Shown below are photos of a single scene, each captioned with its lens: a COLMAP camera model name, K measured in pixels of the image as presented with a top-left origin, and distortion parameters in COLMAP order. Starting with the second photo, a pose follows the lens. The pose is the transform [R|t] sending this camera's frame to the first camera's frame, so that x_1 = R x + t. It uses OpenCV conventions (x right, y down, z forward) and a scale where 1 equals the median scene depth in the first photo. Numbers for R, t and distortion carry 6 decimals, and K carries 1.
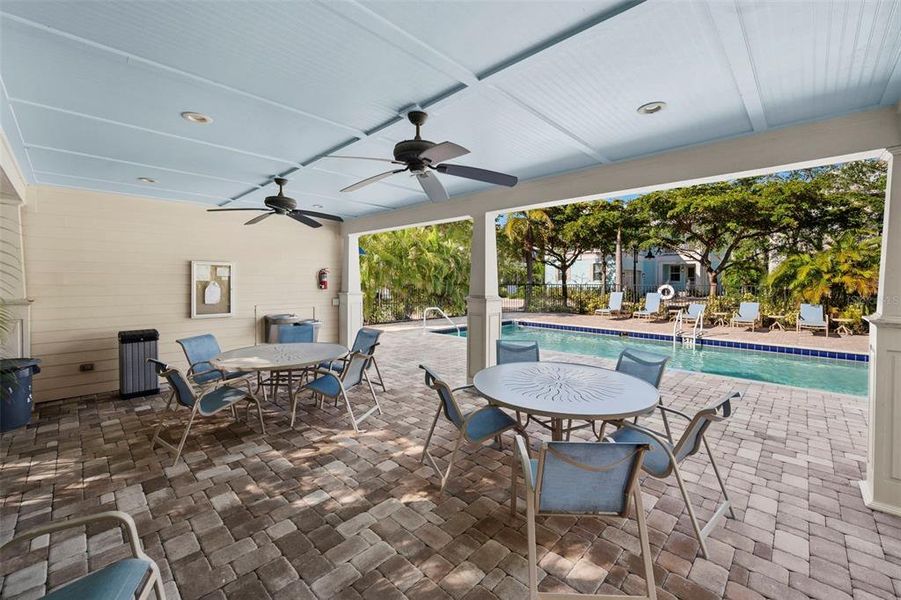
lens RADIAL K [[361.8, 0, 447.2], [0, 361.8, 293.3], [0, 0, 1]] dist [-0.000575, -0.000026]
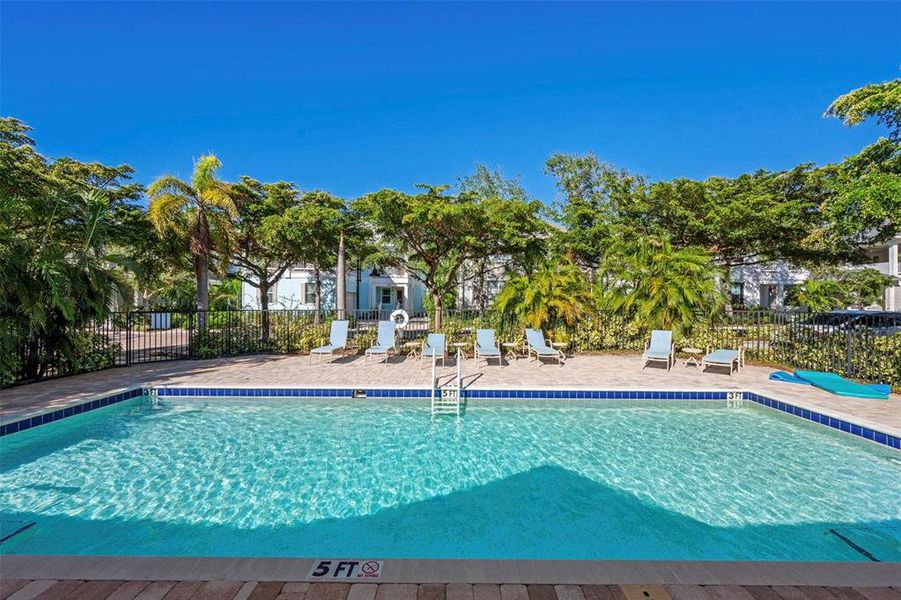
lens RADIAL K [[361.8, 0, 447.2], [0, 361.8, 293.3], [0, 0, 1]] dist [-0.000575, -0.000026]
pose [[0.723705, 0.016010, 0.689924, 0.118585], [0.025289, 0.998444, -0.049697, -0.015202], [-0.689646, 0.053413, 0.722174, 0.310379]]
